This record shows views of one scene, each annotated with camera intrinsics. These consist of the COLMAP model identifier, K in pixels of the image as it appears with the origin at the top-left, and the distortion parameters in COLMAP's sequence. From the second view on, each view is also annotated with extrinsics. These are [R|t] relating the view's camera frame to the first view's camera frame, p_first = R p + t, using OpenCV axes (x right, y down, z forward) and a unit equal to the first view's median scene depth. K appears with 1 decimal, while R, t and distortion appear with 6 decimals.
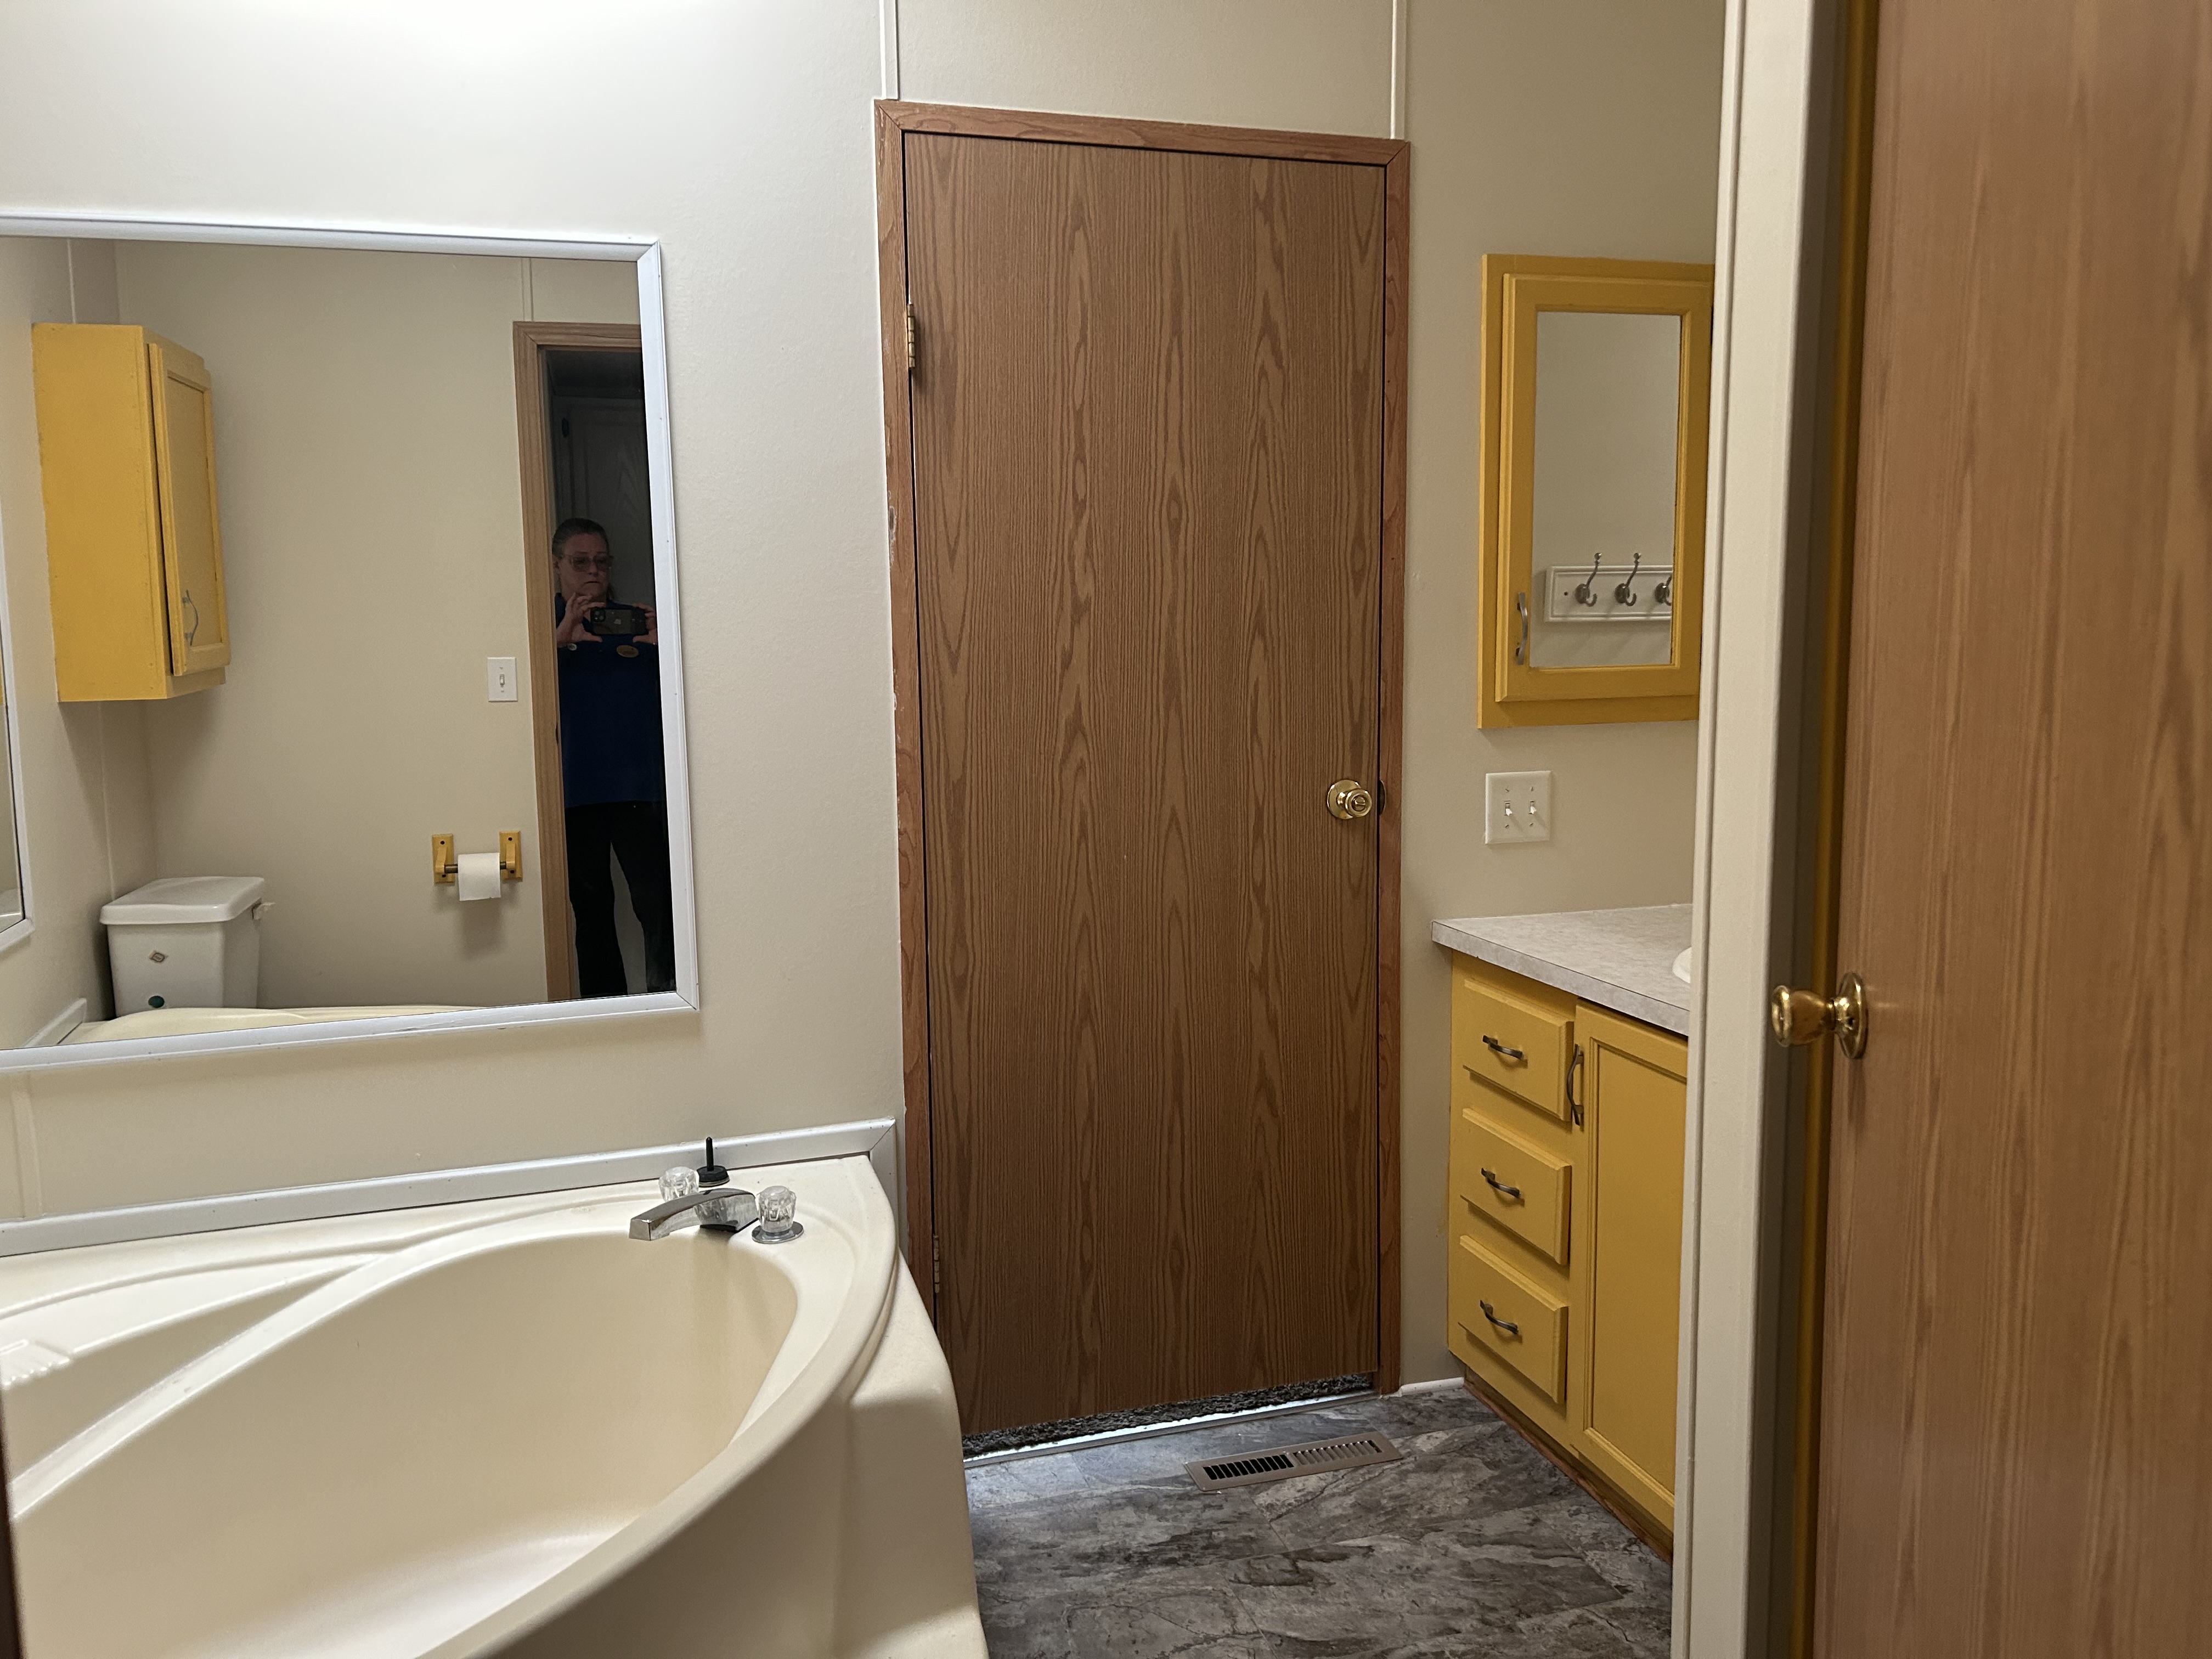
lens RADIAL K [[1658.2, 0, 1106.0], [0, 1658.2, 829.5], [0, 0, 1]] dist [0.030425, -0.010482]
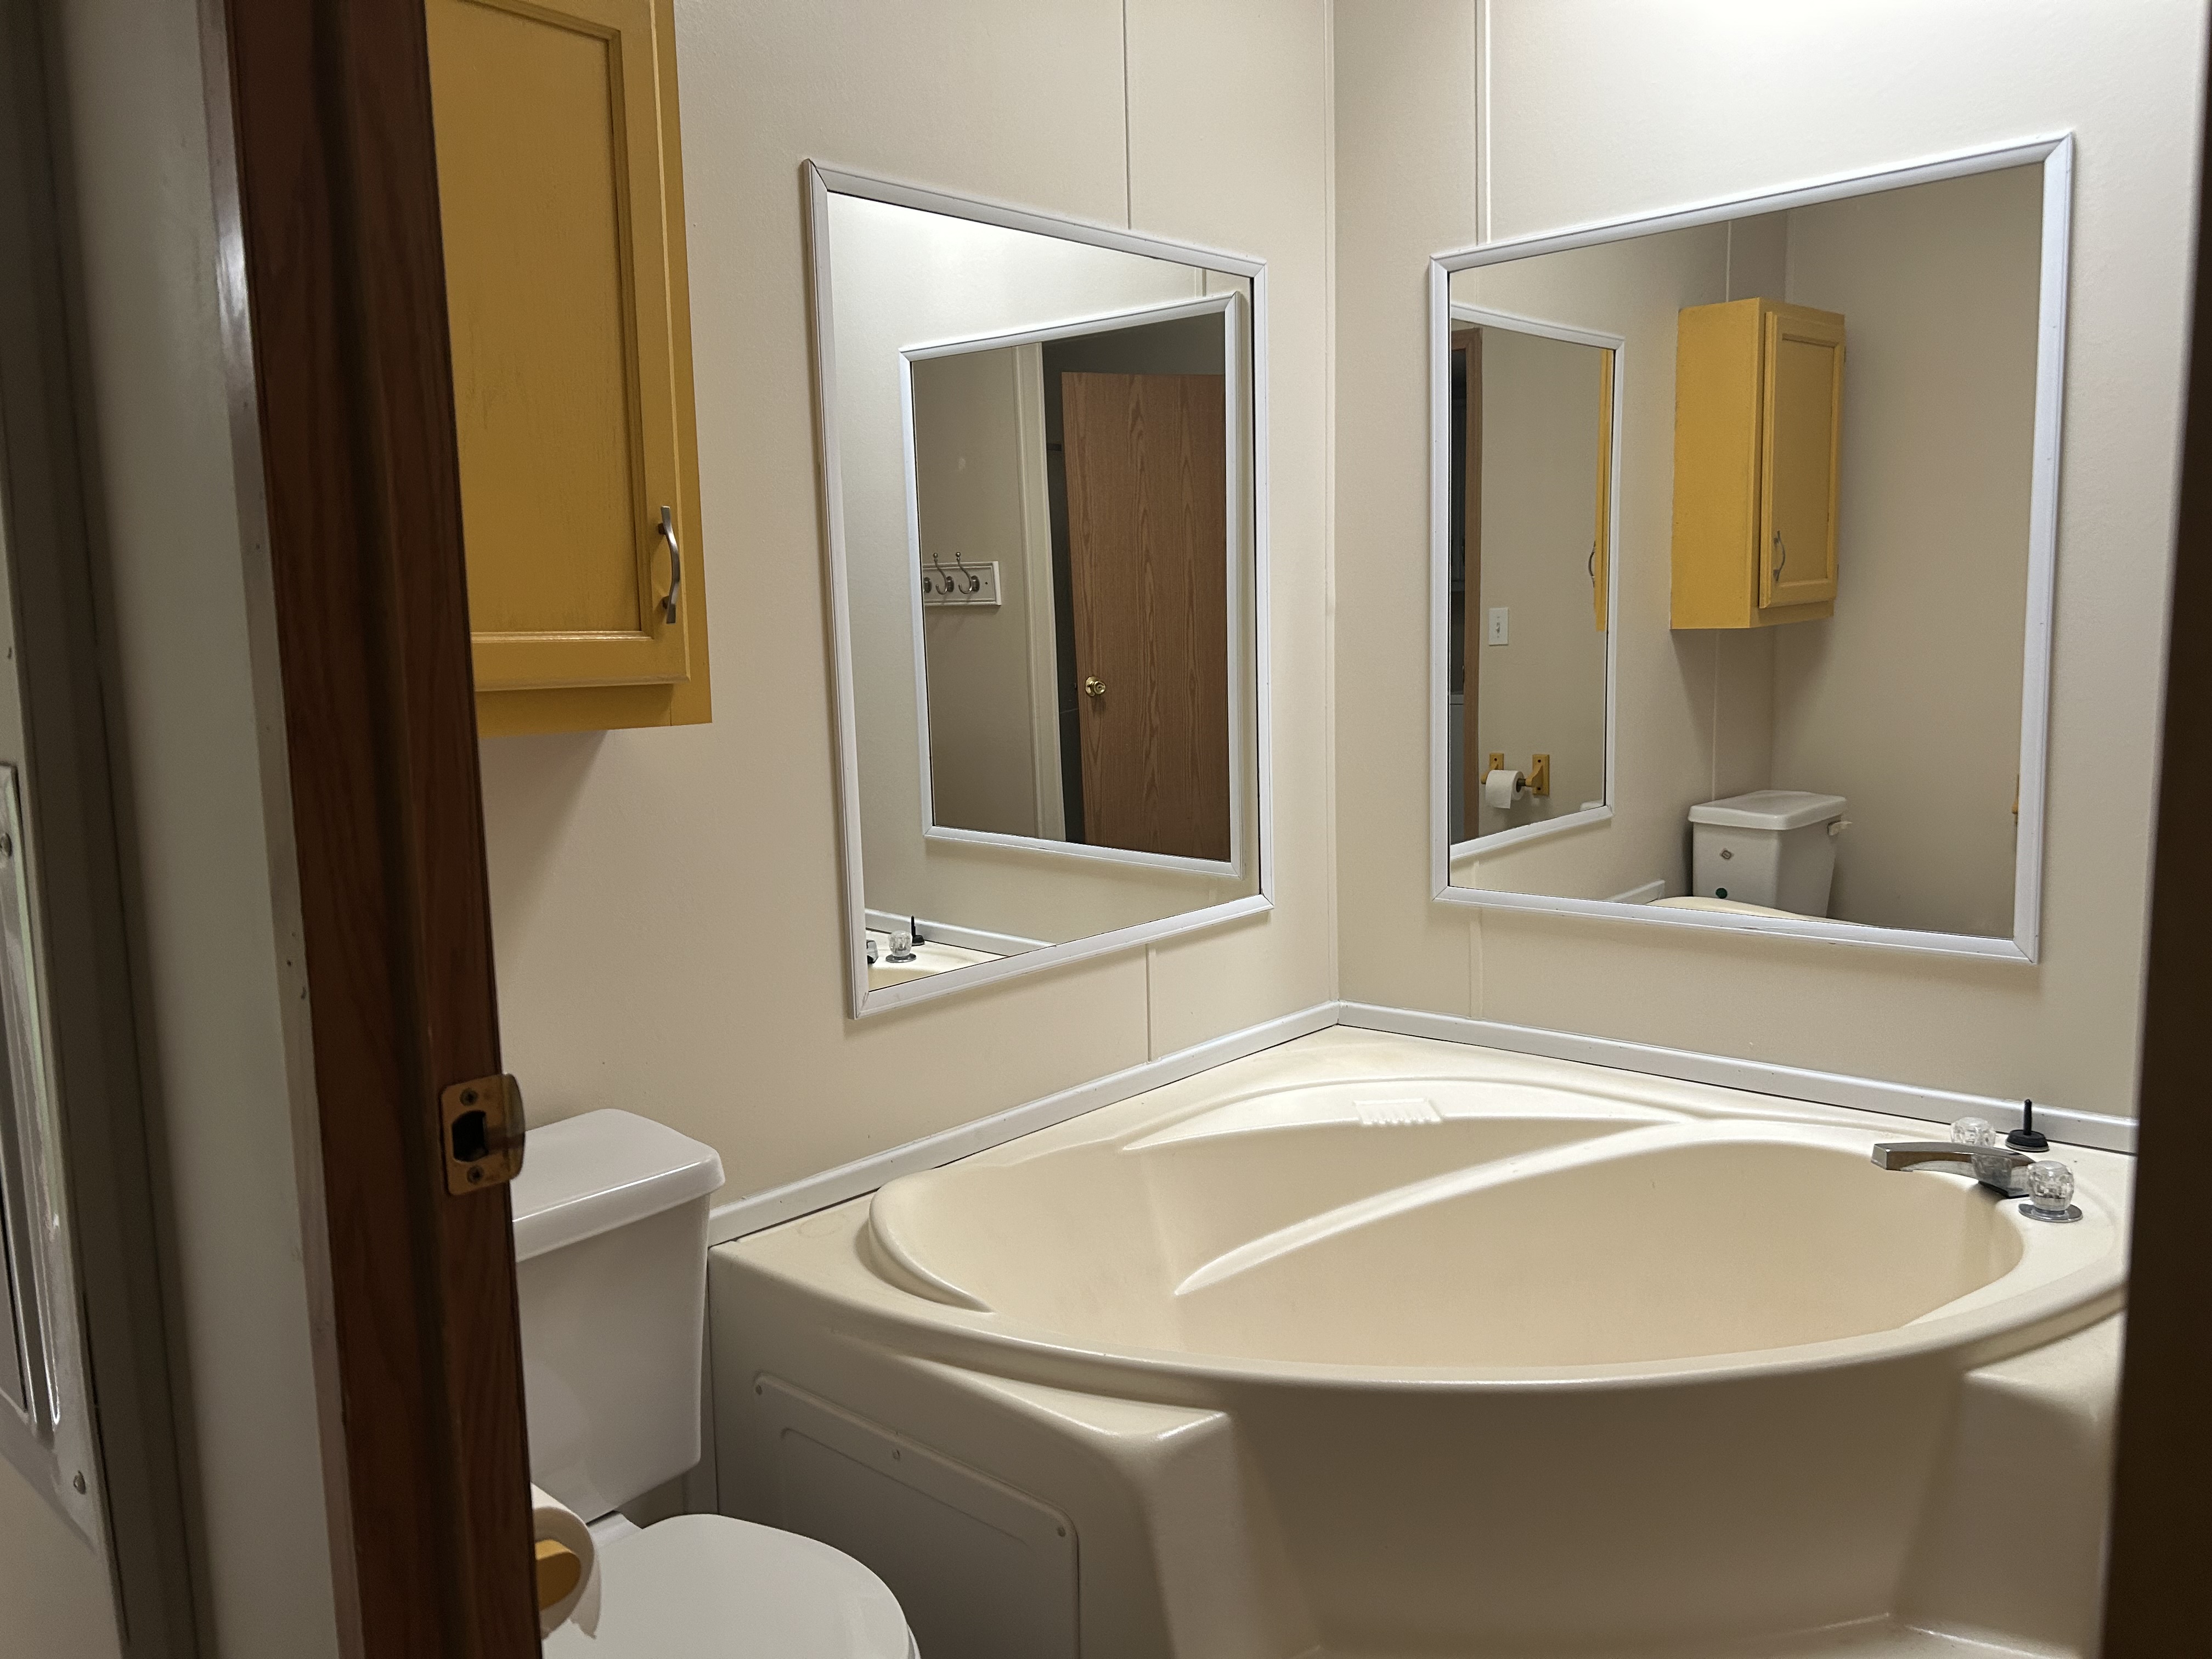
lens RADIAL K [[1658.2, 0, 1106.0], [0, 1658.2, 829.5], [0, 0, 1]] dist [0.030425, -0.010482]
pose [[0.516438, 0.115144, -0.848548, 0.274208], [-0.084165, 0.992946, 0.083514, -0.000721], [0.852179, 0.028289, 0.522486, 0.061165]]
